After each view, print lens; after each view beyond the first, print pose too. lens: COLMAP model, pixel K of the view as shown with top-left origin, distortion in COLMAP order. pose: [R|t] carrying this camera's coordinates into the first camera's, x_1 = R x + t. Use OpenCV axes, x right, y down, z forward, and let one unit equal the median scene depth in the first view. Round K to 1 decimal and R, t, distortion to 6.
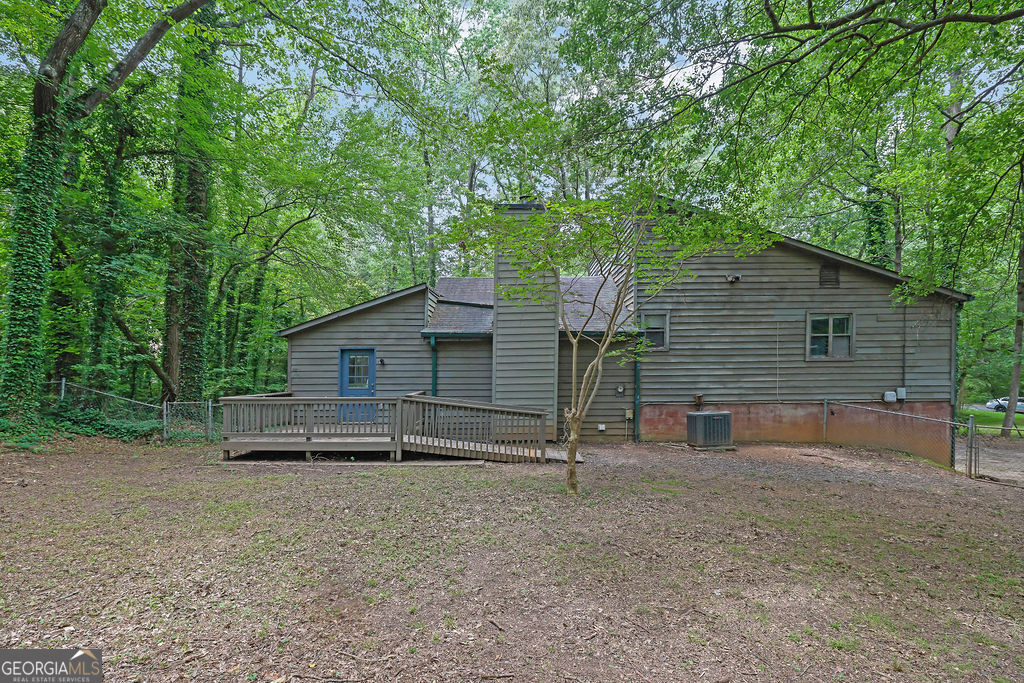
lens RADIAL K [[484.9, 0, 513.5], [0, 484.9, 382.1], [0, 0, 1]] dist [-0.002820, -0.000151]
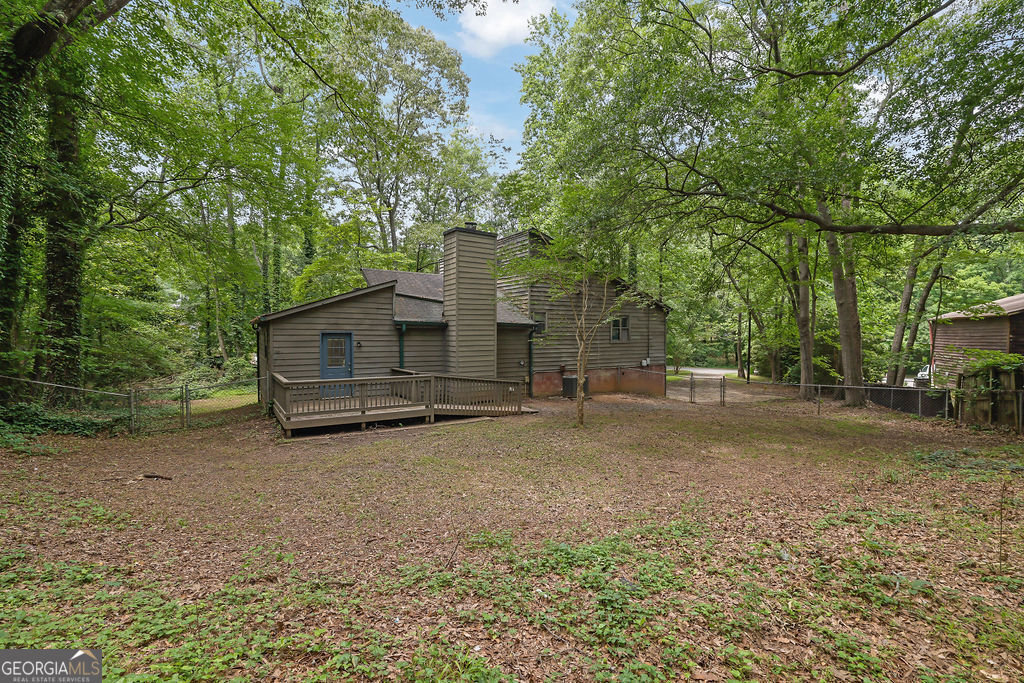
lens RADIAL K [[464.6, 0, 504.4], [0, 464.6, 347.8], [0, 0, 1]] dist [-0.001185, 0.000358]
pose [[0.820509, -0.006800, 0.571593, -0.629762], [0.006028, 0.999977, 0.003242, -0.035493], [-0.571601, 0.000785, 0.820531, -0.119889]]
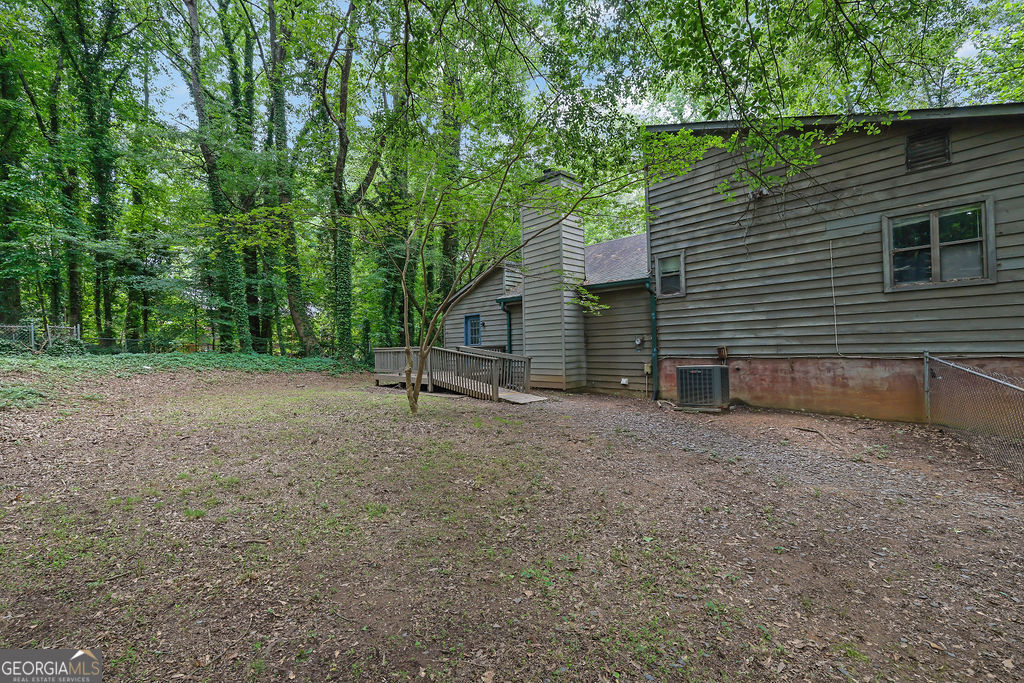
lens RADIAL K [[464.6, 0, 504.4], [0, 464.6, 347.8], [0, 0, 1]] dist [-0.001185, 0.000358]
pose [[0.652744, -0.007109, -0.757545, 0.739139], [-0.004678, 0.999899, -0.013414, 0.040237], [0.757564, 0.012300, 0.652645, 0.216073]]
